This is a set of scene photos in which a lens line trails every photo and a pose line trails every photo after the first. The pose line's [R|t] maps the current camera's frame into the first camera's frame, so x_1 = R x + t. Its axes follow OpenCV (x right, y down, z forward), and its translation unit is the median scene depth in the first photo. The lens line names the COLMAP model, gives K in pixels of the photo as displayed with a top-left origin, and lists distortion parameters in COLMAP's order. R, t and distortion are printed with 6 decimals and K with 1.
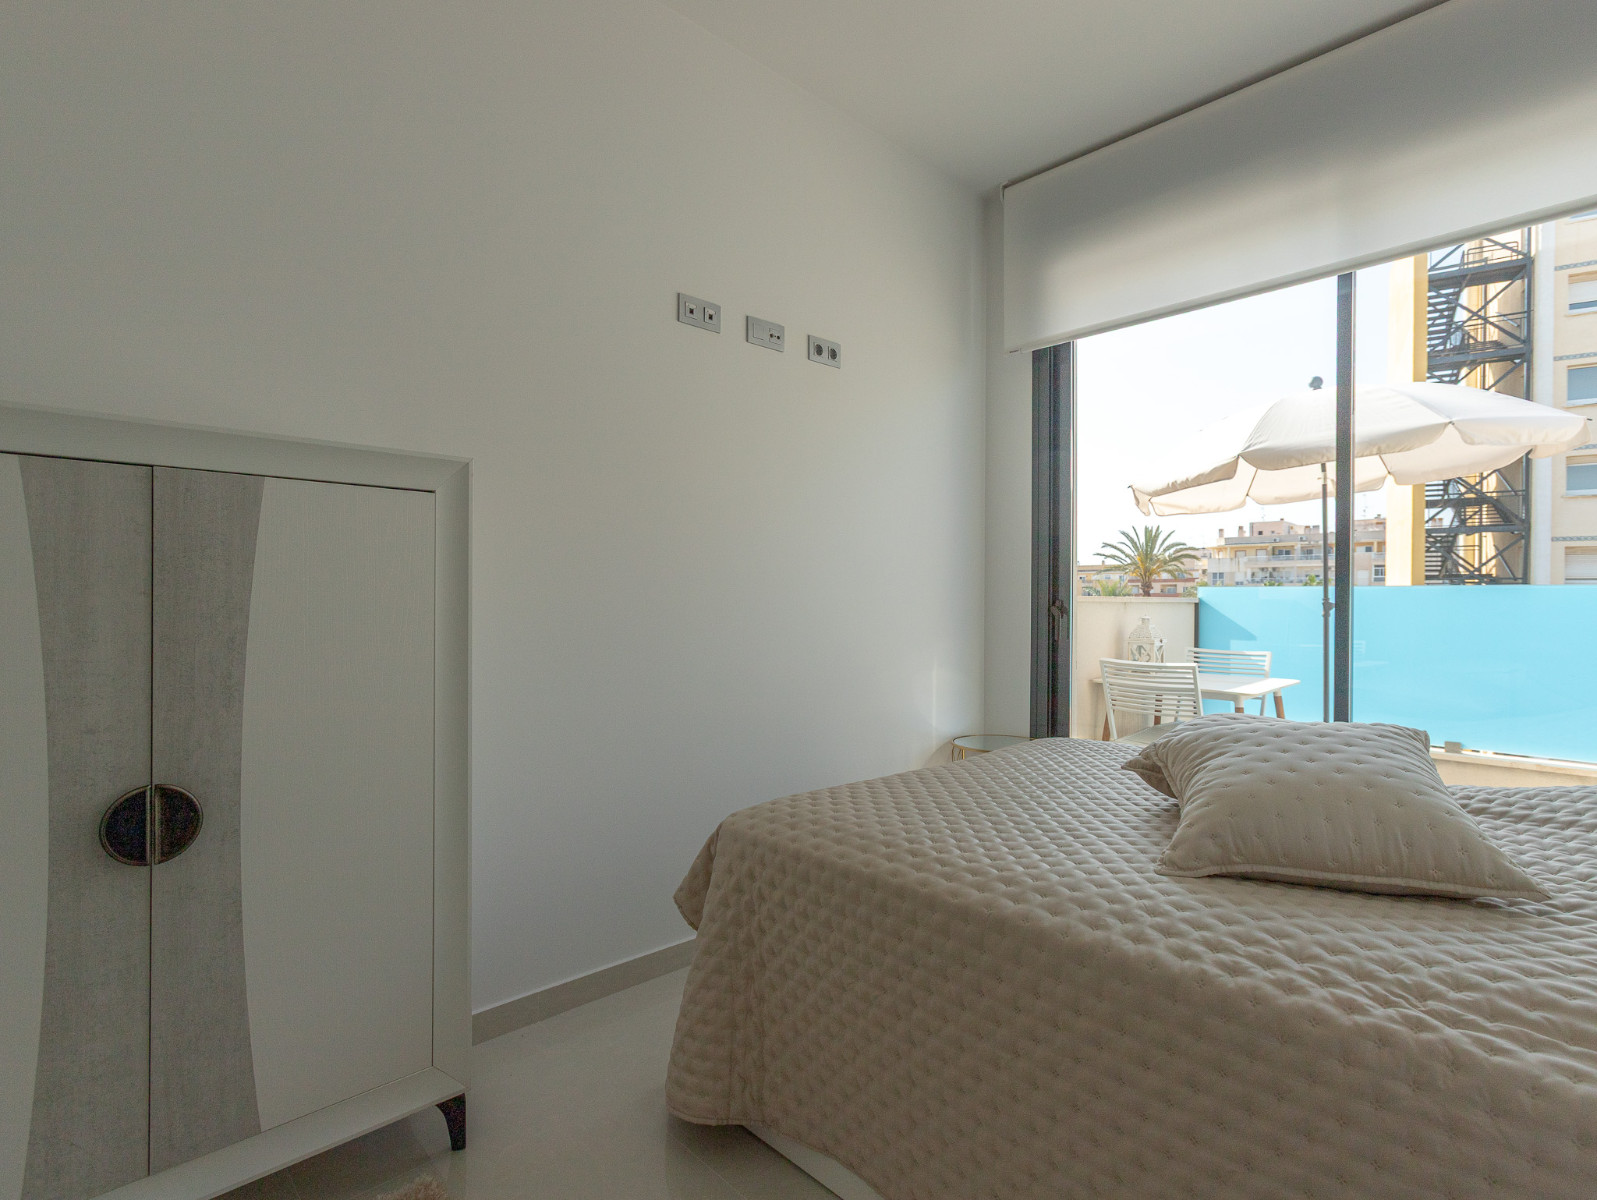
lens RADIAL K [[837.7, 0, 778.5], [0, 837.7, 603.0], [0, 0, 1]] dist [0.024193, 0.000564]
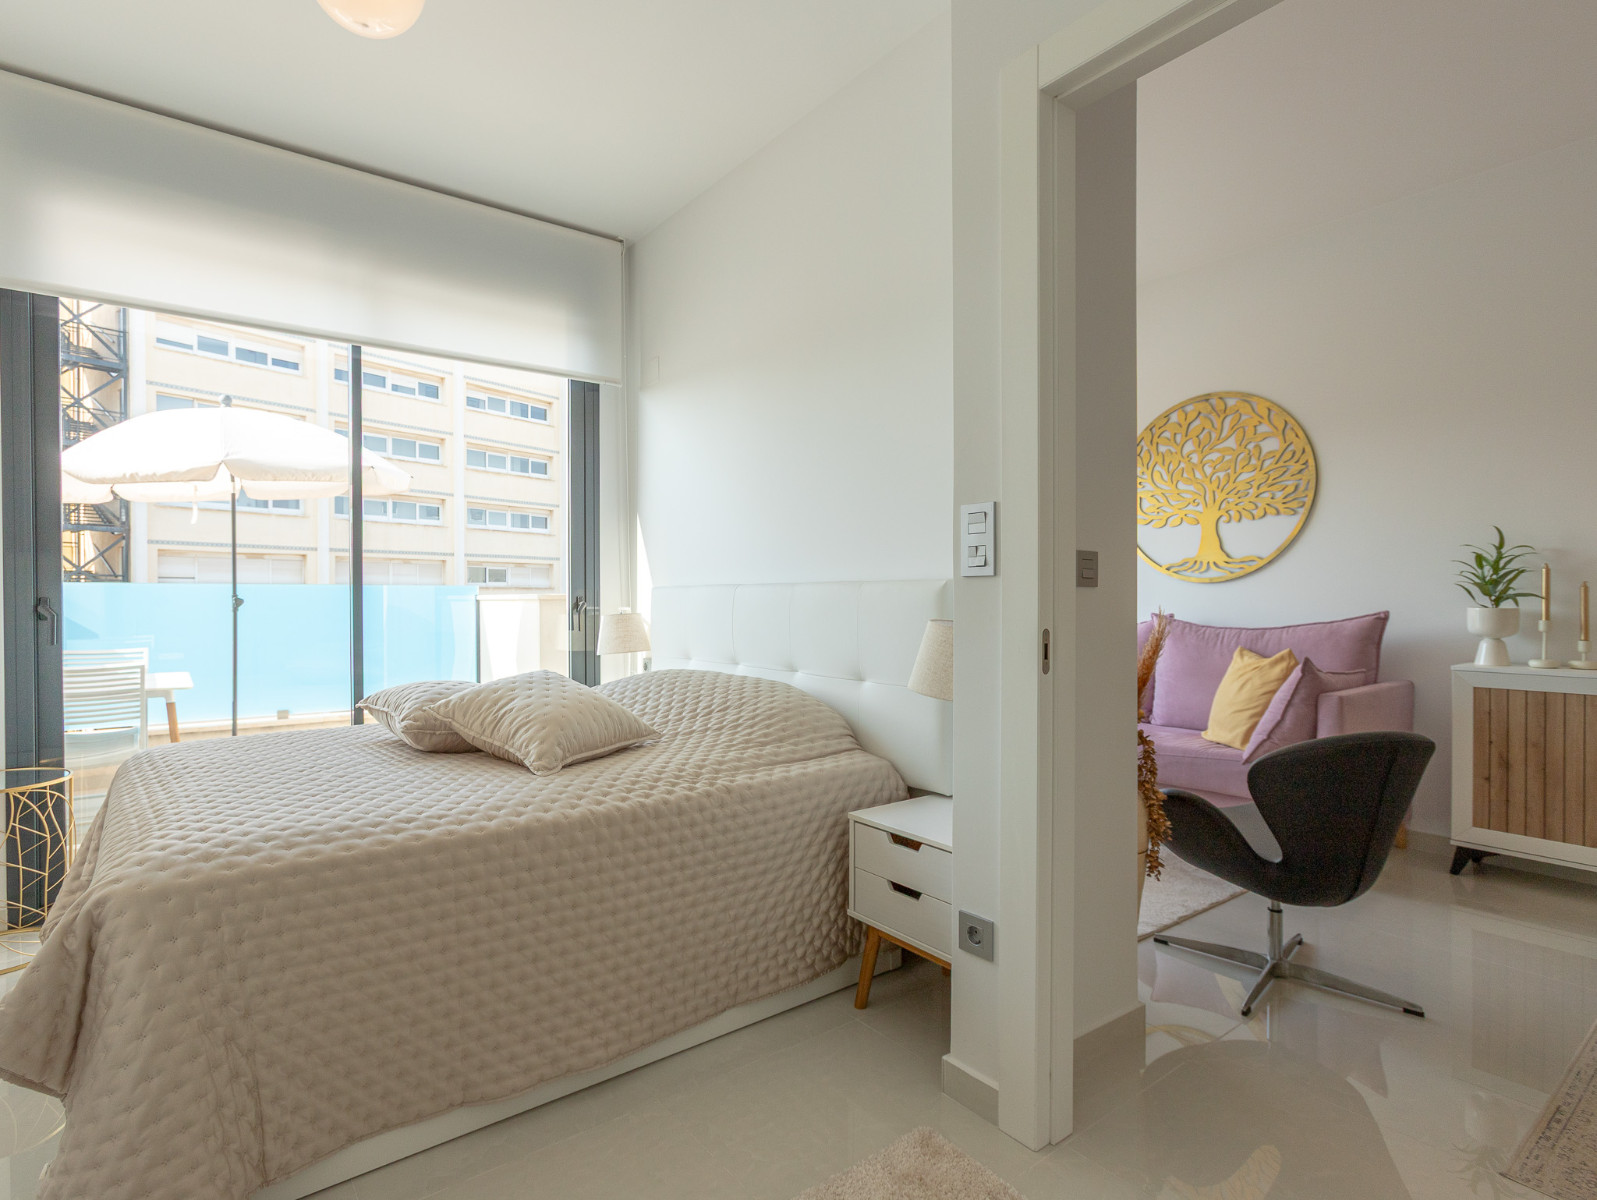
lens RADIAL K [[837.7, 0, 778.5], [0, 837.7, 603.0], [0, 0, 1]] dist [0.024193, 0.000564]
pose [[0.114245, -0.013462, 0.993361, -0.114888], [0.008537, 0.999885, 0.012568, -0.000820], [-0.993416, 0.007045, 0.114347, 0.046208]]
